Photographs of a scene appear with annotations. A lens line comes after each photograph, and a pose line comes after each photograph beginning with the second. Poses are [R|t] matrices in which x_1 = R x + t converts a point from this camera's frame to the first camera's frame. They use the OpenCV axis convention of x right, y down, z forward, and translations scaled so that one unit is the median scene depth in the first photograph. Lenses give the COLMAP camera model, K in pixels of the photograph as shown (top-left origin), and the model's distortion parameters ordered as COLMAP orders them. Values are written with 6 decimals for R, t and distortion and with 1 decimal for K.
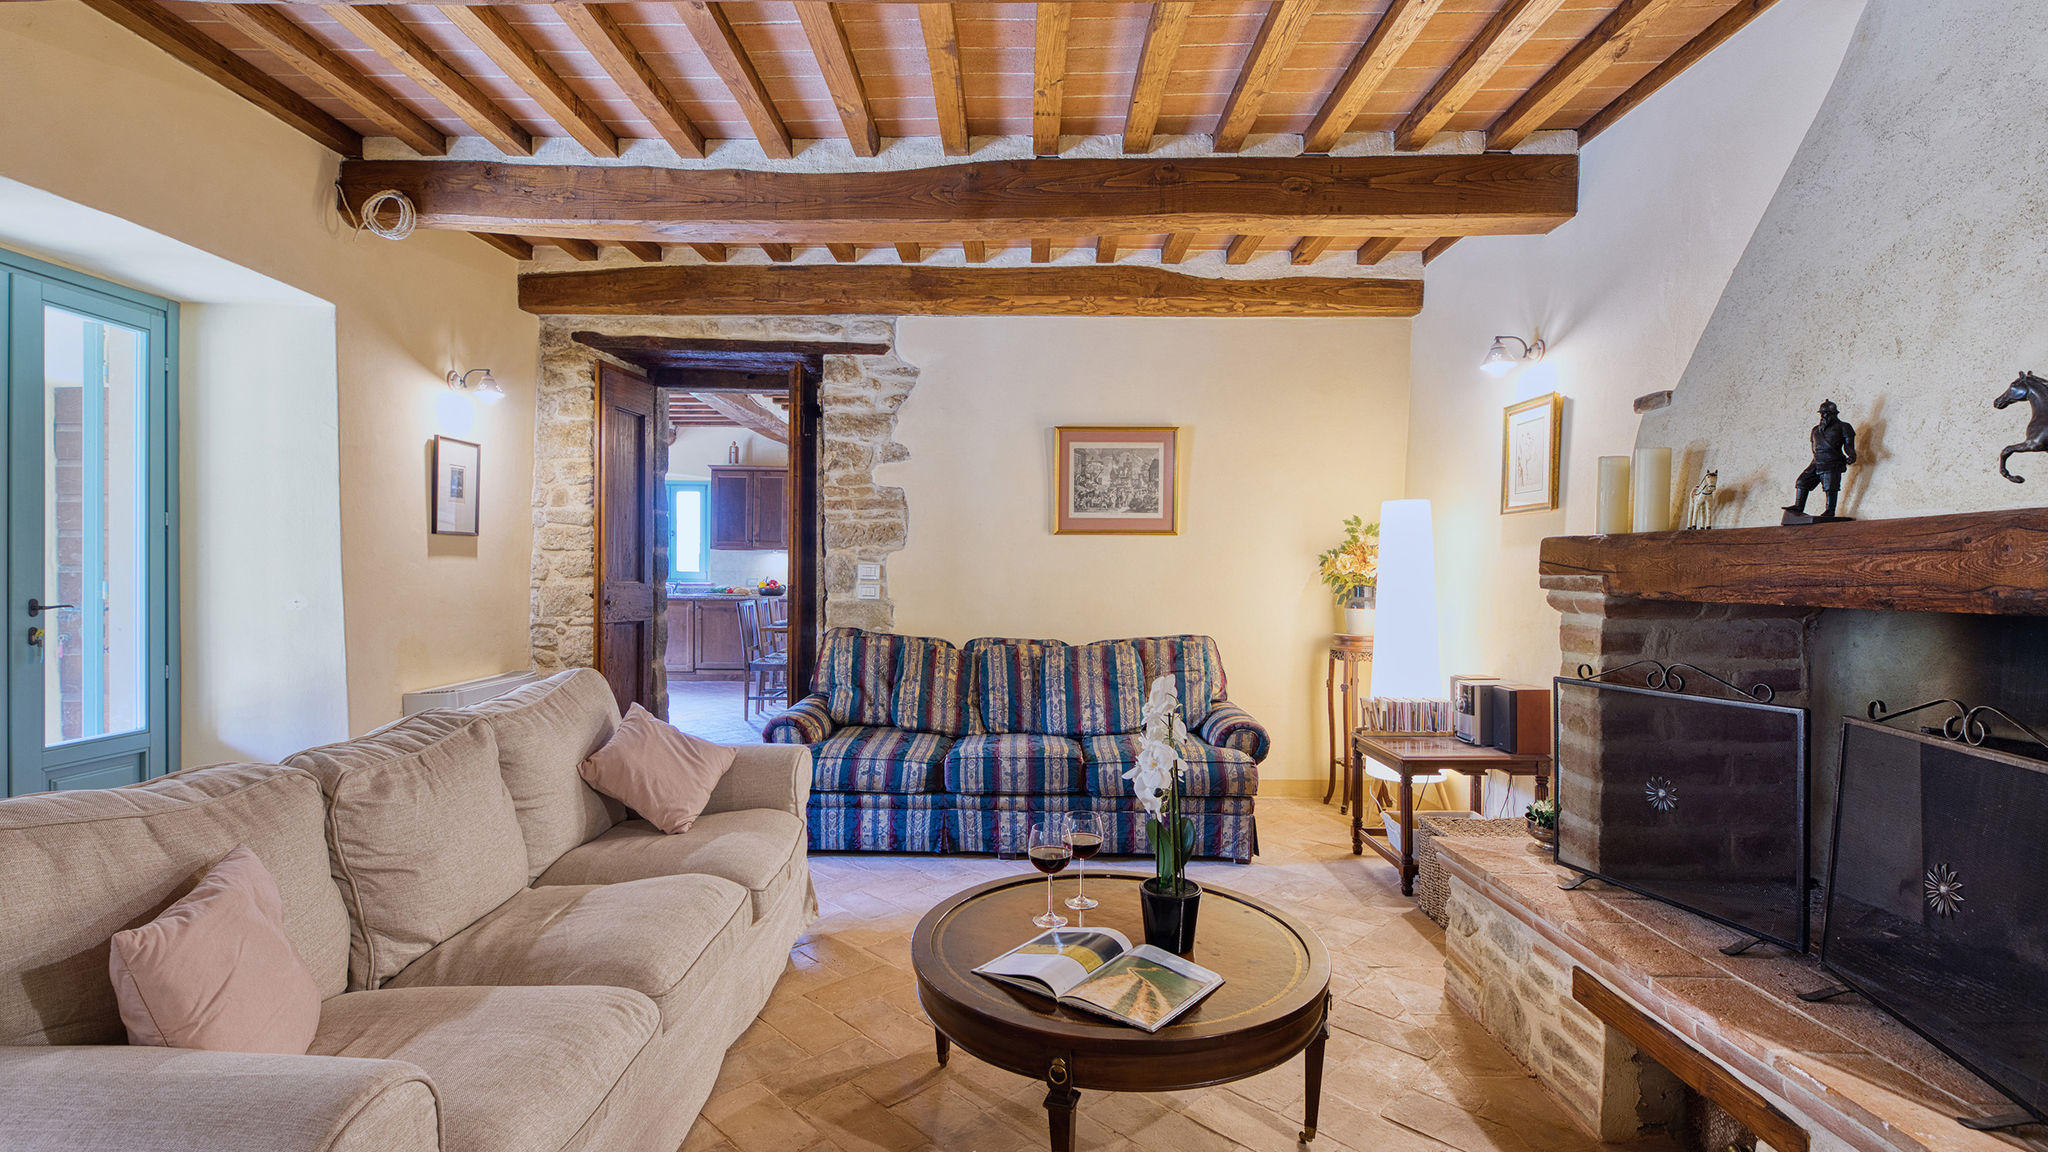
lens RADIAL K [[917.1, 0, 1018.7], [0, 917.1, 580.0], [0, 0, 1]] dist [-0.008464, -0.001123]
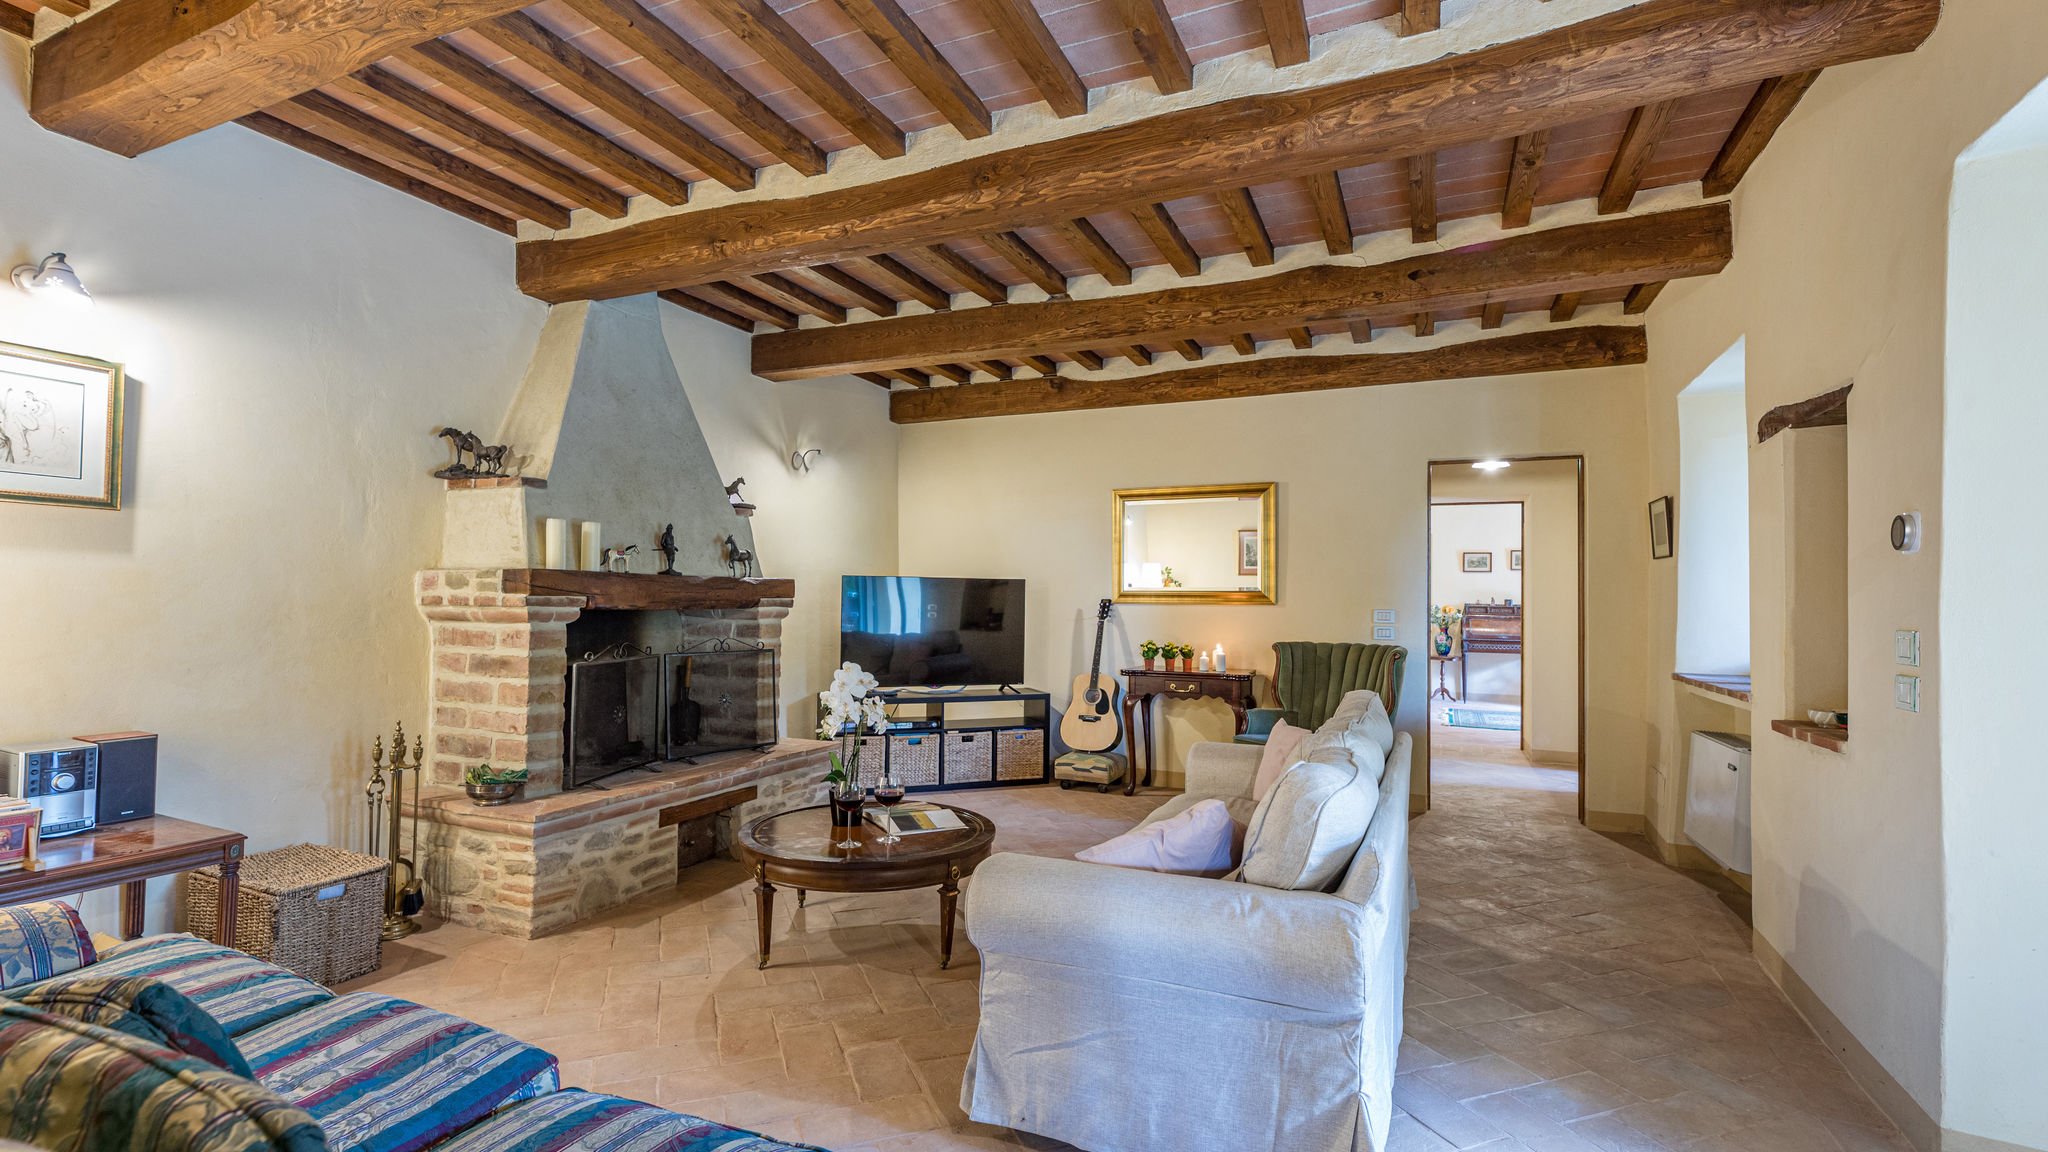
lens RADIAL K [[917.1, 0, 1018.7], [0, 917.1, 580.0], [0, 0, 1]] dist [-0.008464, -0.001123]
pose [[-0.915901, -0.005868, 0.401360, -0.346758], [-0.010482, 0.999902, -0.009302, -0.012986], [-0.401266, -0.012726, -0.915873, 1.060335]]
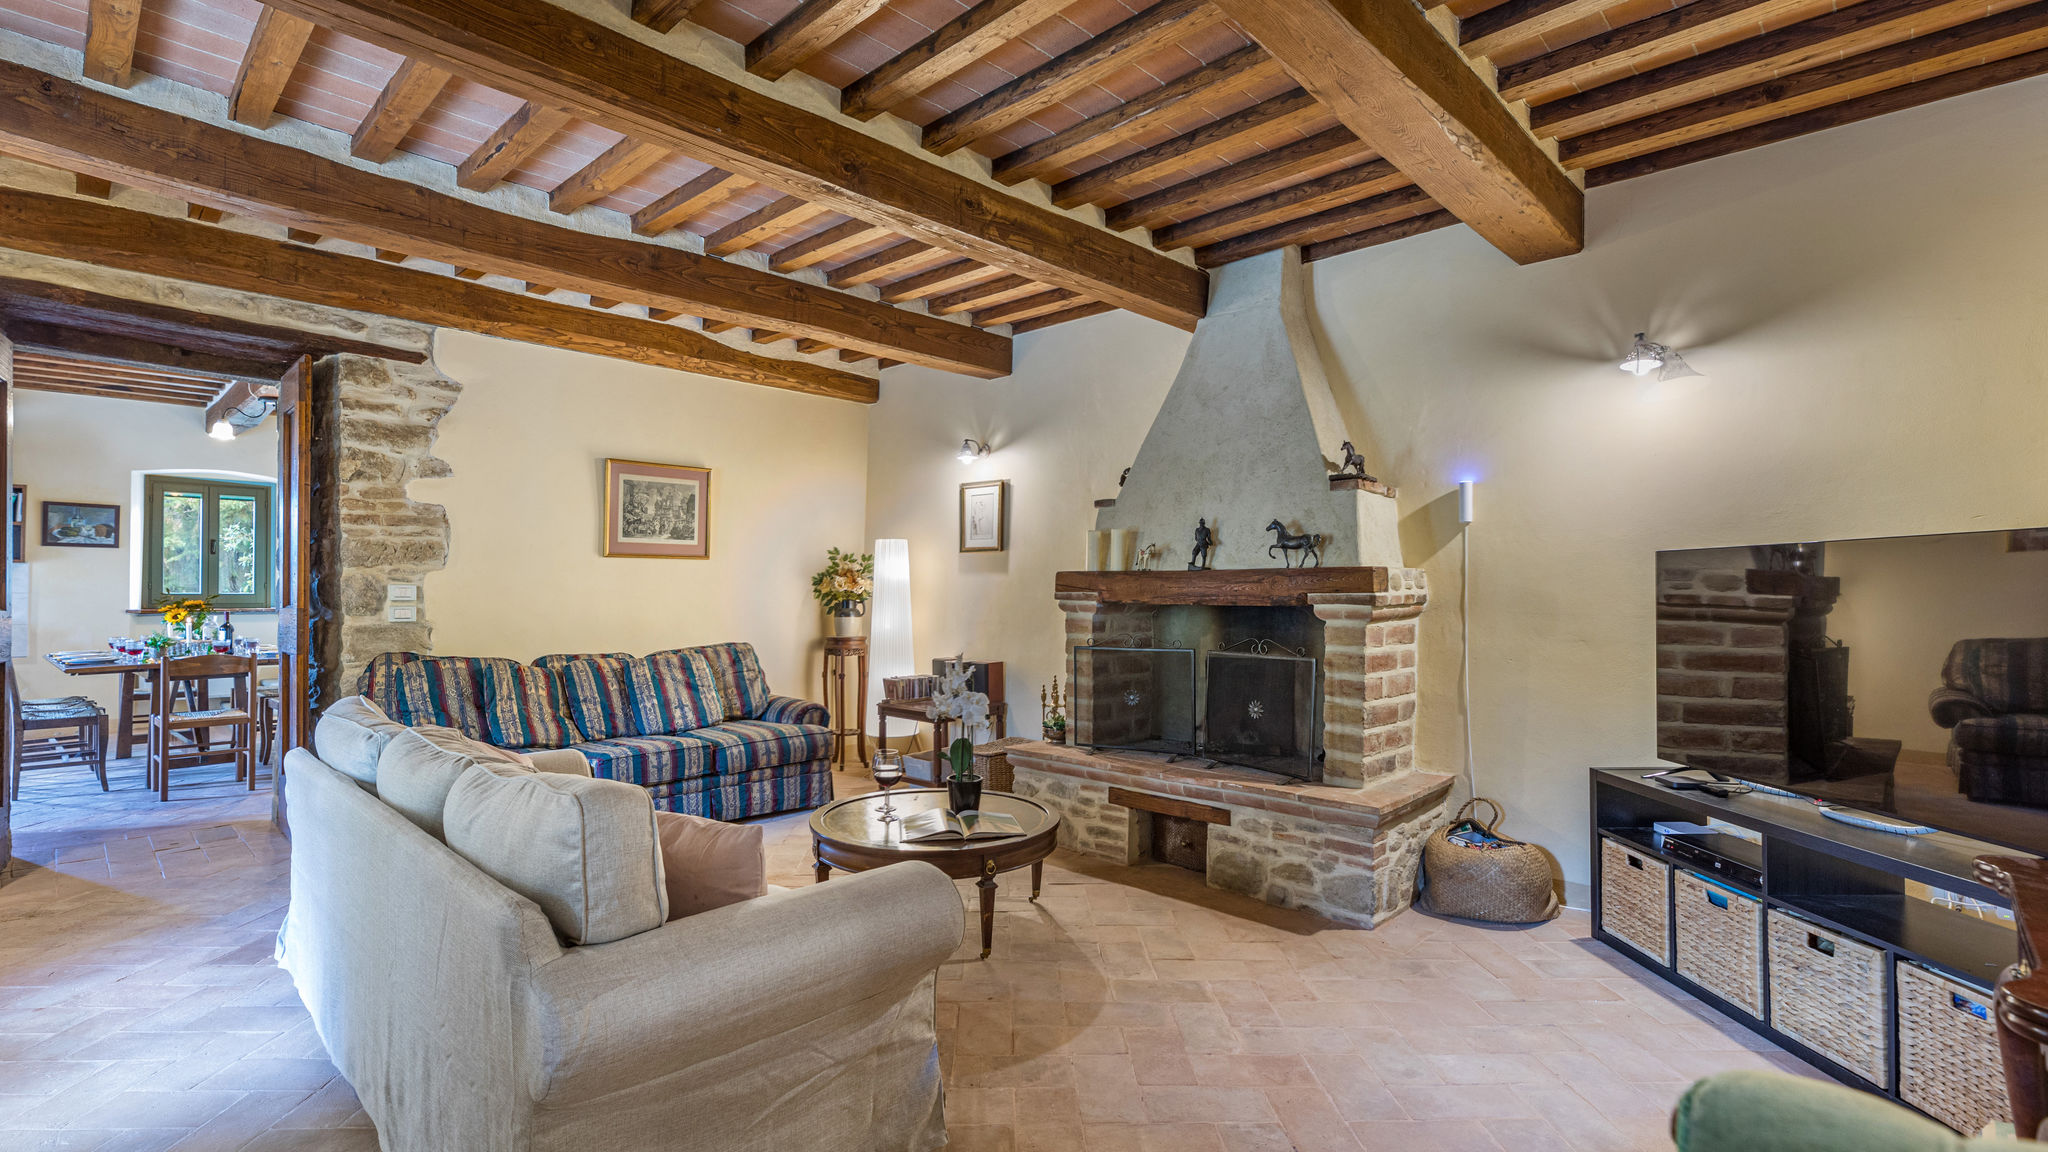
lens RADIAL K [[917.1, 0, 1018.7], [0, 917.1, 580.0], [0, 0, 1]] dist [-0.008464, -0.001123]
pose [[0.678368, 0.001844, 0.734720, -0.446534], [0.010229, 0.999876, -0.011954, -0.004548], [-0.734651, 0.015624, 0.678265, -0.100739]]
